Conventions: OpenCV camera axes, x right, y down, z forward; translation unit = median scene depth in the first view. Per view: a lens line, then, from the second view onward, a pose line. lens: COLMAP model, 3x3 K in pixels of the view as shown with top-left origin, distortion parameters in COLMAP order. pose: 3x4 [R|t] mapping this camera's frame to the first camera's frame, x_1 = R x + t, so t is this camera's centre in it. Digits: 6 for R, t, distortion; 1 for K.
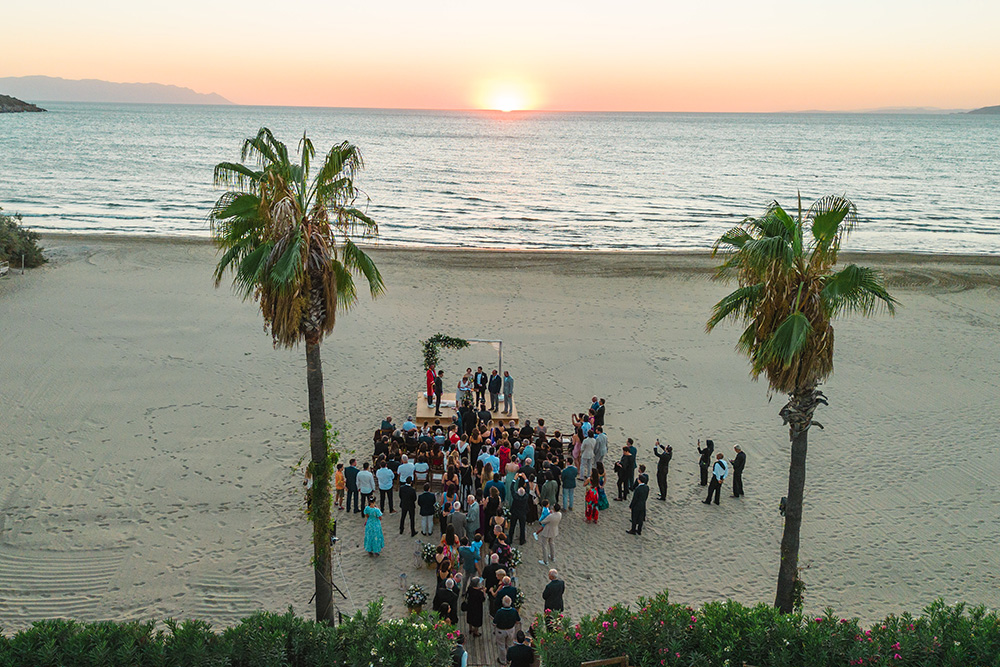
lens RADIAL K [[848.9, 0, 460.9], [0, 848.9, 338.3], [0, 0, 1]] dist [0.086288, -0.088748]
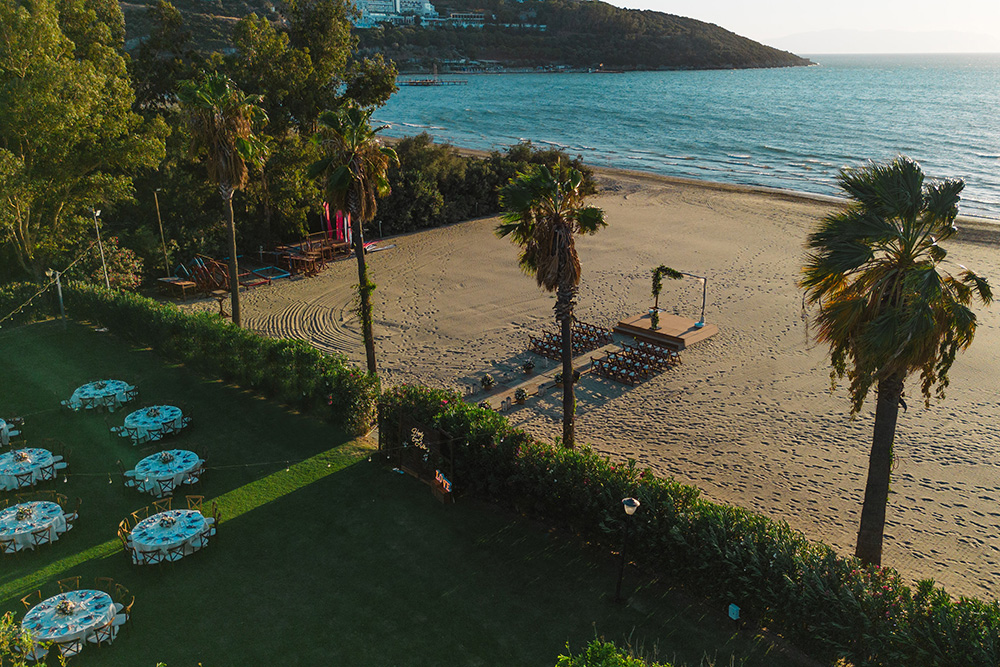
lens RADIAL K [[848.9, 0, 541.7], [0, 848.9, 345.6], [0, 0, 1]] dist [0.086288, -0.088748]
pose [[0.729740, 0.210358, -0.650561, 1.043465], [-0.172356, 0.977363, 0.122696, -0.017488], [0.661644, 0.022592, 0.749477, -0.099145]]
